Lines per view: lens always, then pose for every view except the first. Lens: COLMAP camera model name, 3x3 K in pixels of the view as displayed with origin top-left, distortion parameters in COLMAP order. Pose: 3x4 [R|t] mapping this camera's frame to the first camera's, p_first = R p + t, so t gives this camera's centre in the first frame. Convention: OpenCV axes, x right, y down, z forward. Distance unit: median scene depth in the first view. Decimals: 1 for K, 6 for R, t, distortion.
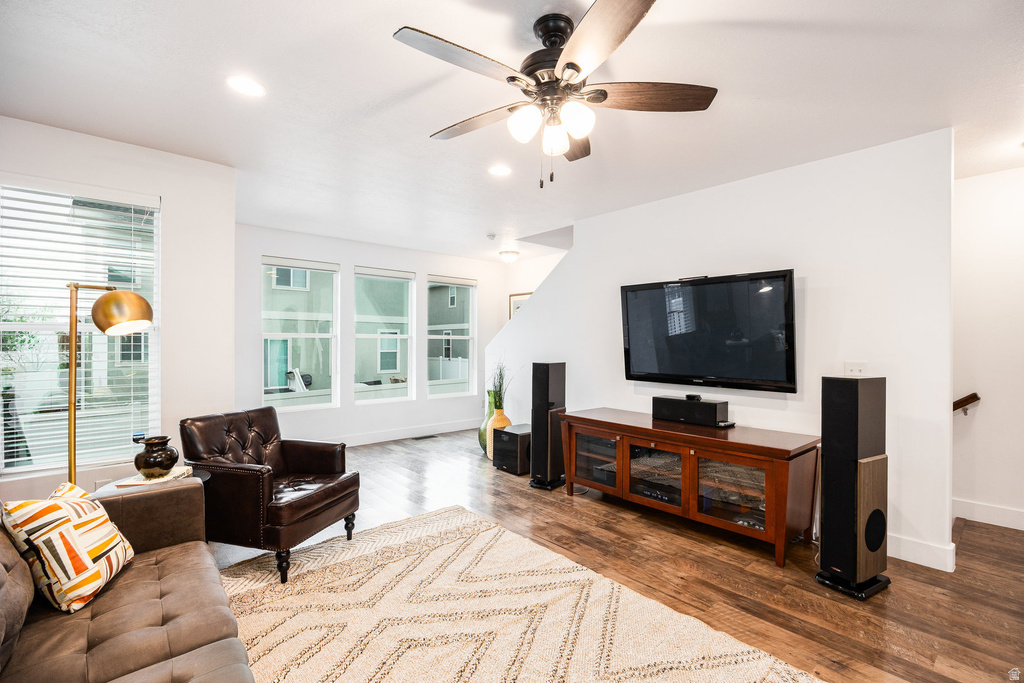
lens RADIAL K [[464.4, 0, 511.1], [0, 464.4, 343.9], [0, 0, 1]] dist [-0.002666, 0.000162]
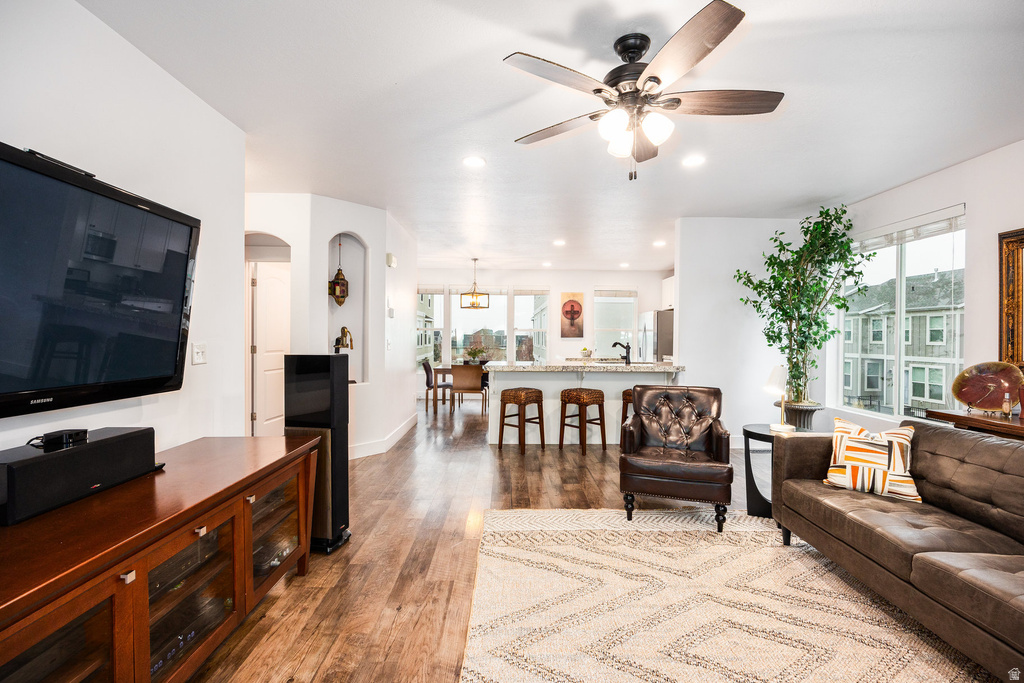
lens RADIAL K [[464.4, 0, 513.9], [0, 464.4, 343.7], [0, 0, 1]] dist [-0.002666, 0.000162]
pose [[-0.773860, -0.016622, 0.633139, -0.304337], [-0.008746, 0.999841, 0.015560, 0.023158], [-0.633296, 0.006504, -0.773882, 1.528992]]
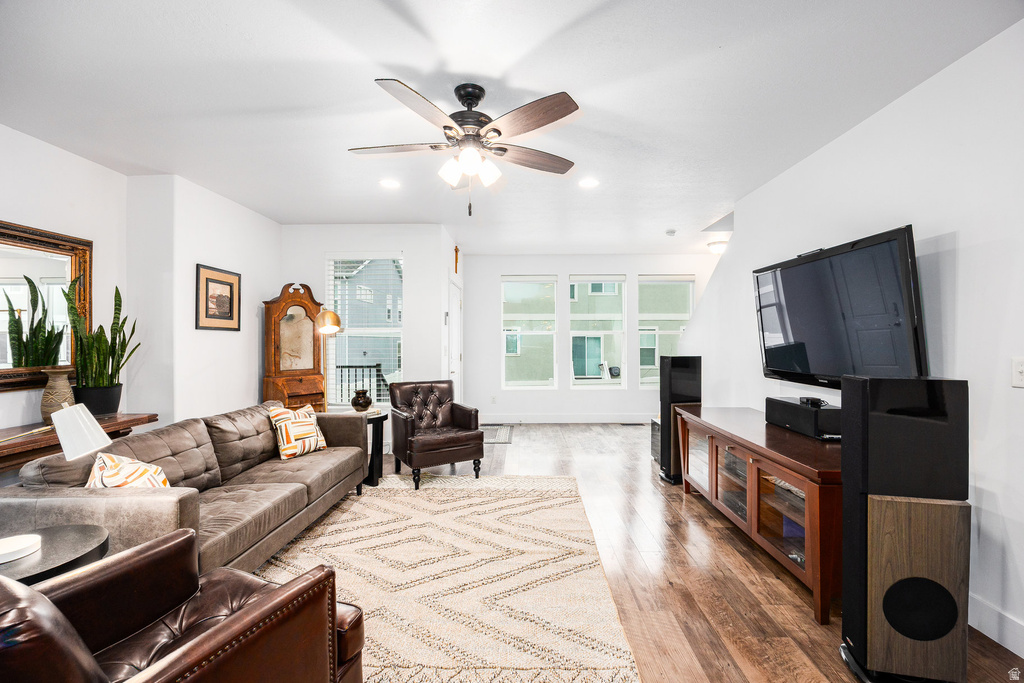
lens RADIAL K [[430.4, 0, 507.8], [0, 430.4, 339.8], [0, 0, 1]] dist [-0.002521, -0.000039]
pose [[0.733717, -0.006234, -0.679427, 0.734075], [0.004089, 0.999980, -0.004760, 0.015062], [0.679443, 0.000714, 0.733728, 0.138798]]
